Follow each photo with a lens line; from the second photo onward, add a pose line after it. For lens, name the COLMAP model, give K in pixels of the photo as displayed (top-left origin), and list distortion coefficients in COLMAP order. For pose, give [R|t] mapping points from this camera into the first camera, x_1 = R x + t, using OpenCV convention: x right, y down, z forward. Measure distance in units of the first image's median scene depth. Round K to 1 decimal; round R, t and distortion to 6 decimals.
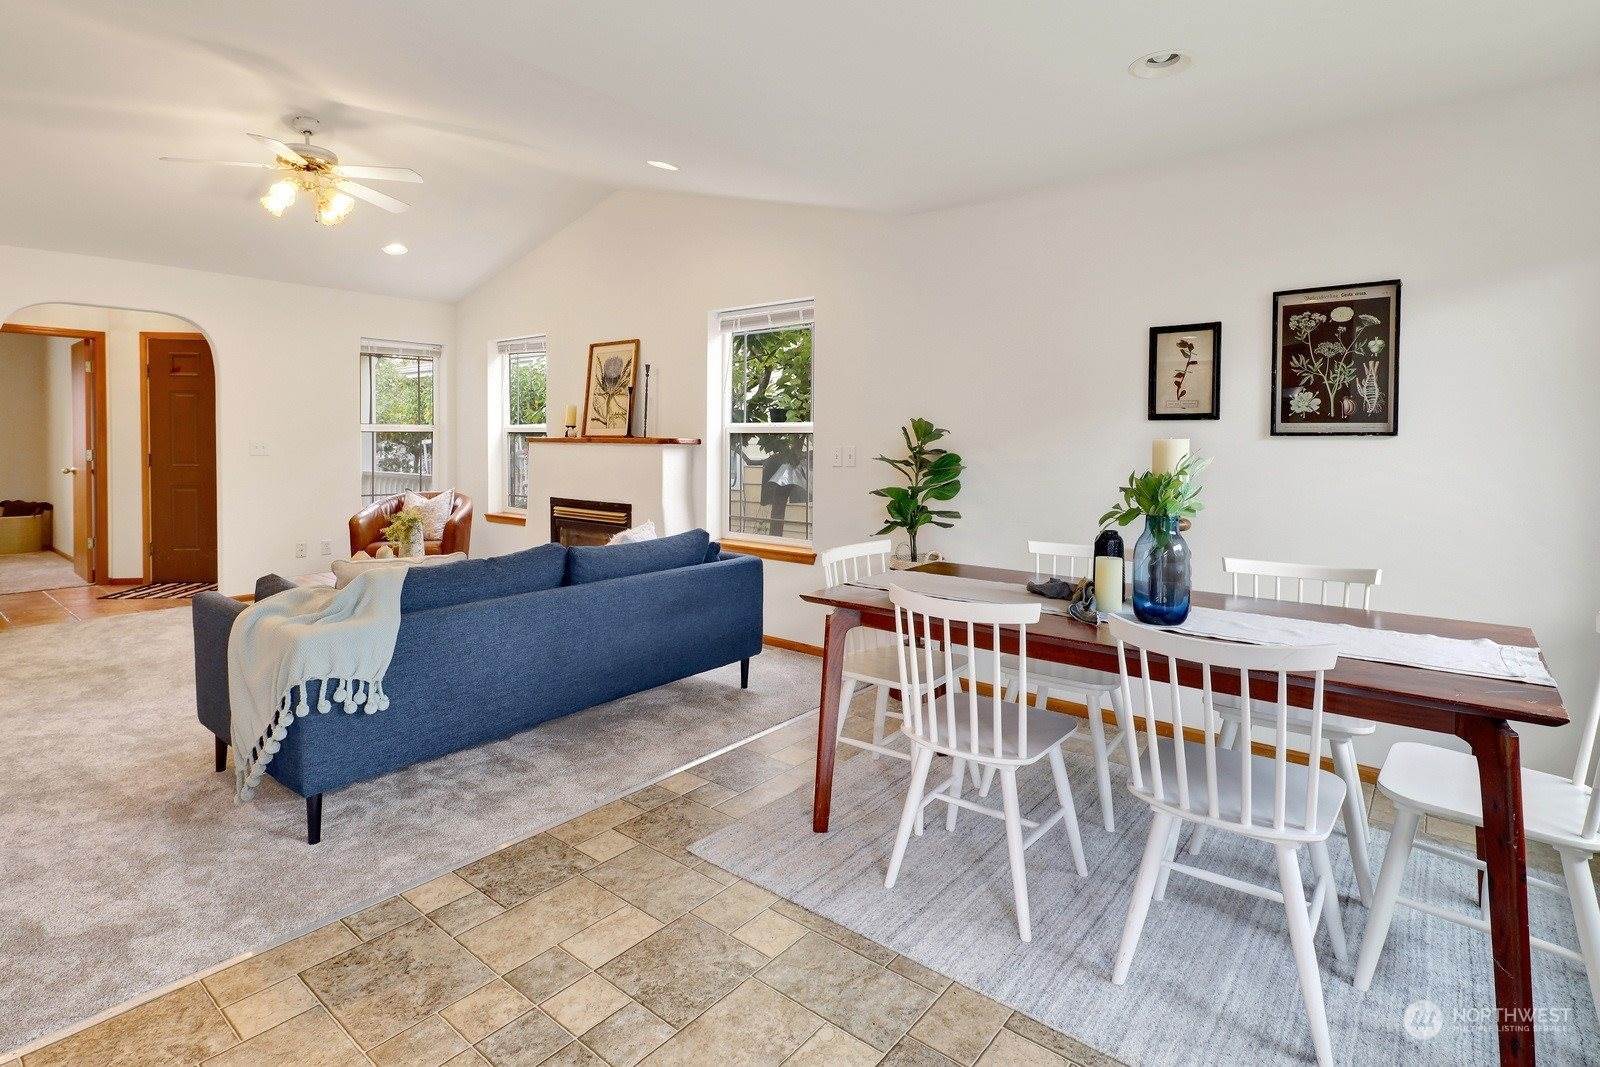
lens RADIAL K [[799.2, 0, 824.8], [0, 799.2, 475.2], [0, 0, 1]] dist [0.009997, -0.004689]
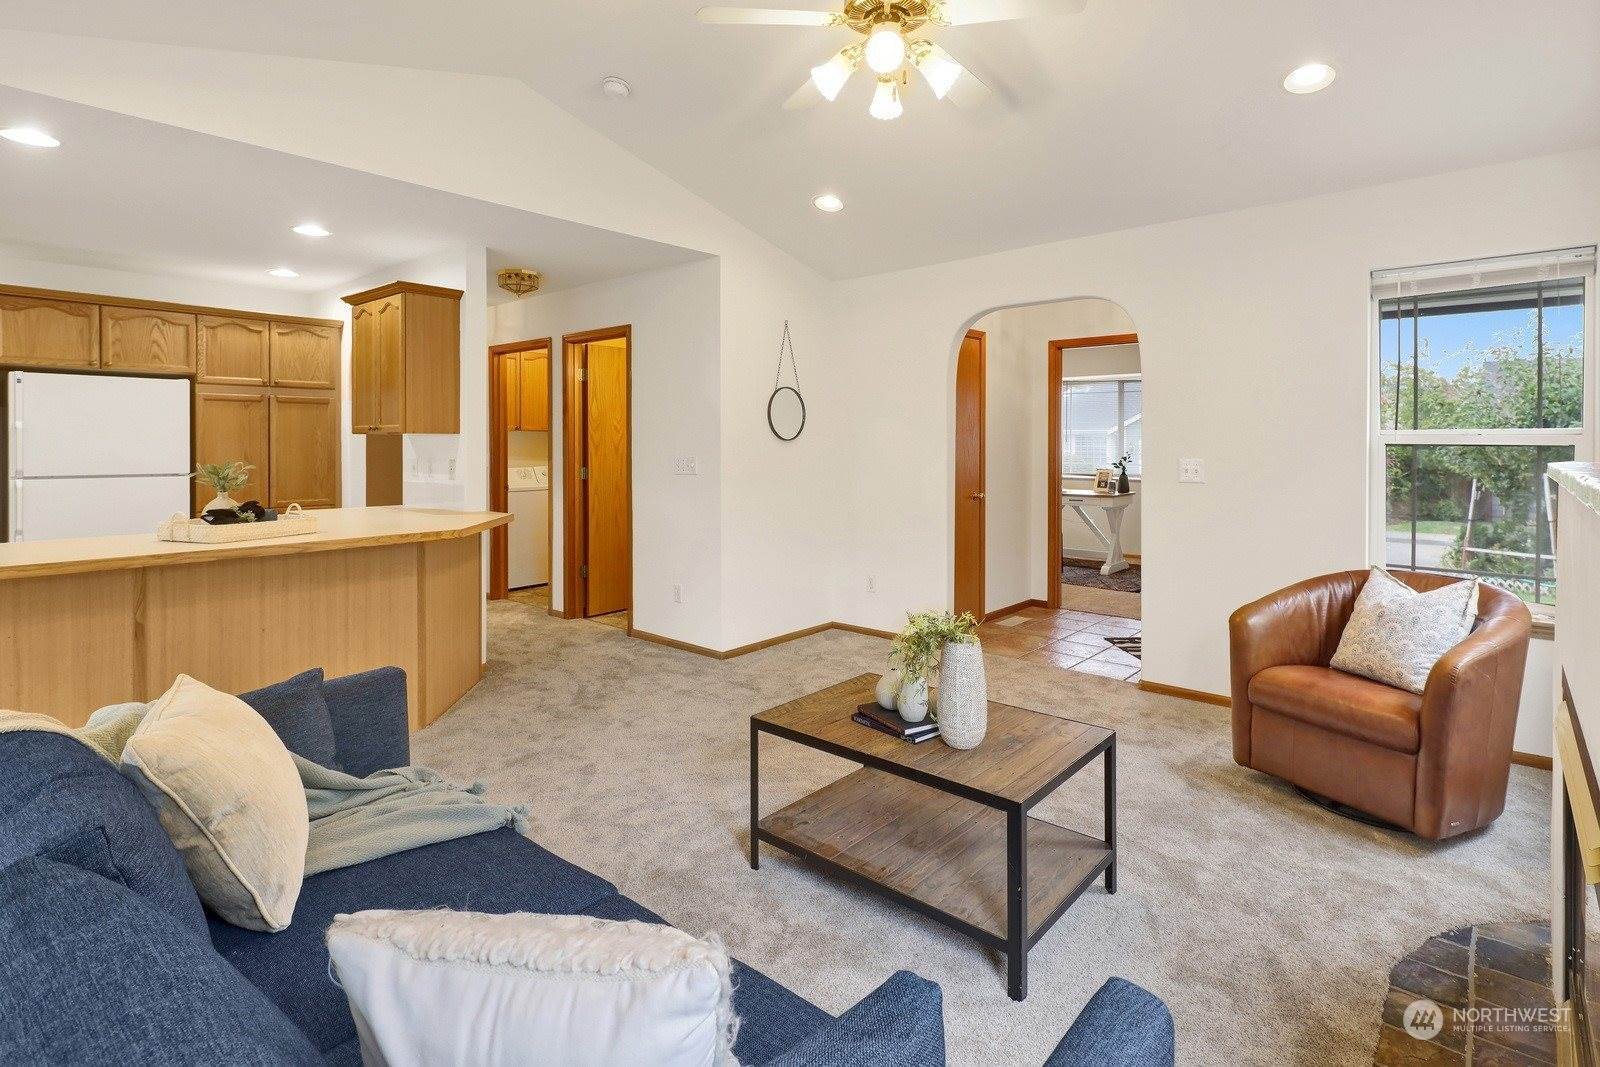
lens RADIAL K [[799.2, 0, 814.7], [0, 799.2, 449.7], [0, 0, 1]] dist [0.009997, -0.004689]
pose [[-0.035272, 0.000301, -0.999378, -0.035125], [-0.043037, 0.999072, 0.001820, -0.042715], [0.998451, 0.043074, -0.035226, 0.760065]]
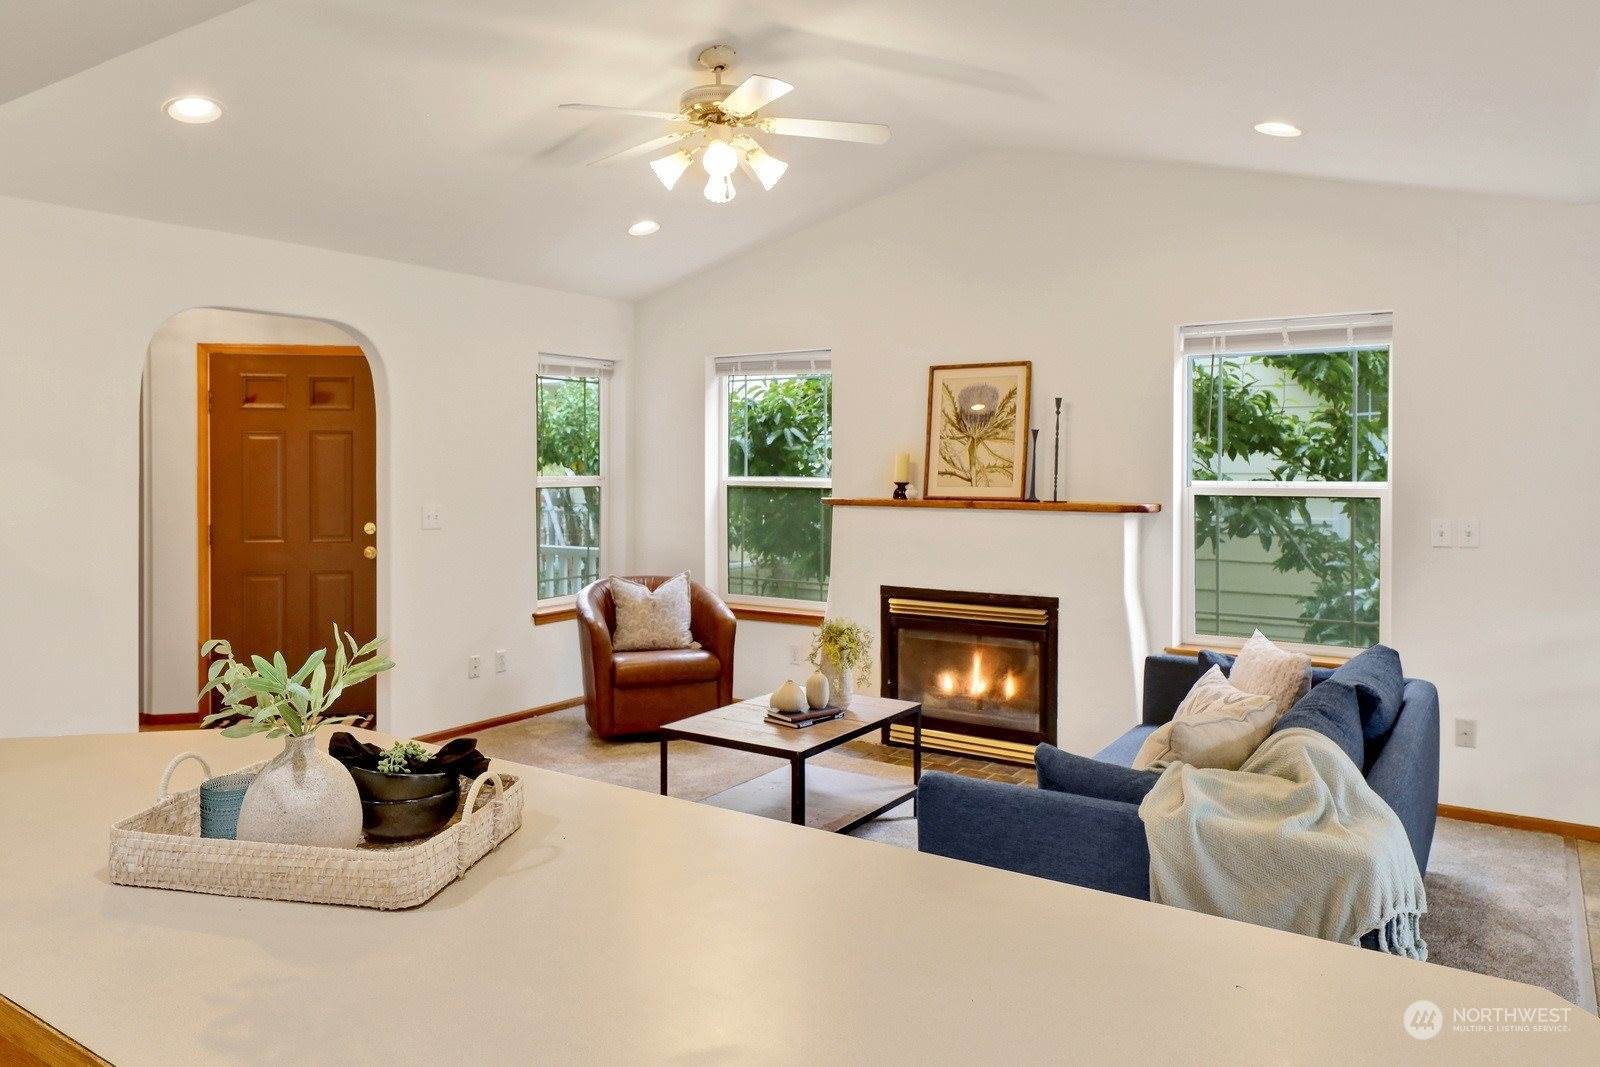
lens RADIAL K [[1101.0, 0, 781.5], [0, 1101.0, 482.8], [0, 0, 1]] dist [-0.005458, 0.004647]
pose [[0.995956, -0.008088, 0.089474, -0.528568], [0.010367, 0.999633, -0.025036, -0.040105], [-0.089239, 0.025862, 0.995674, 0.058842]]
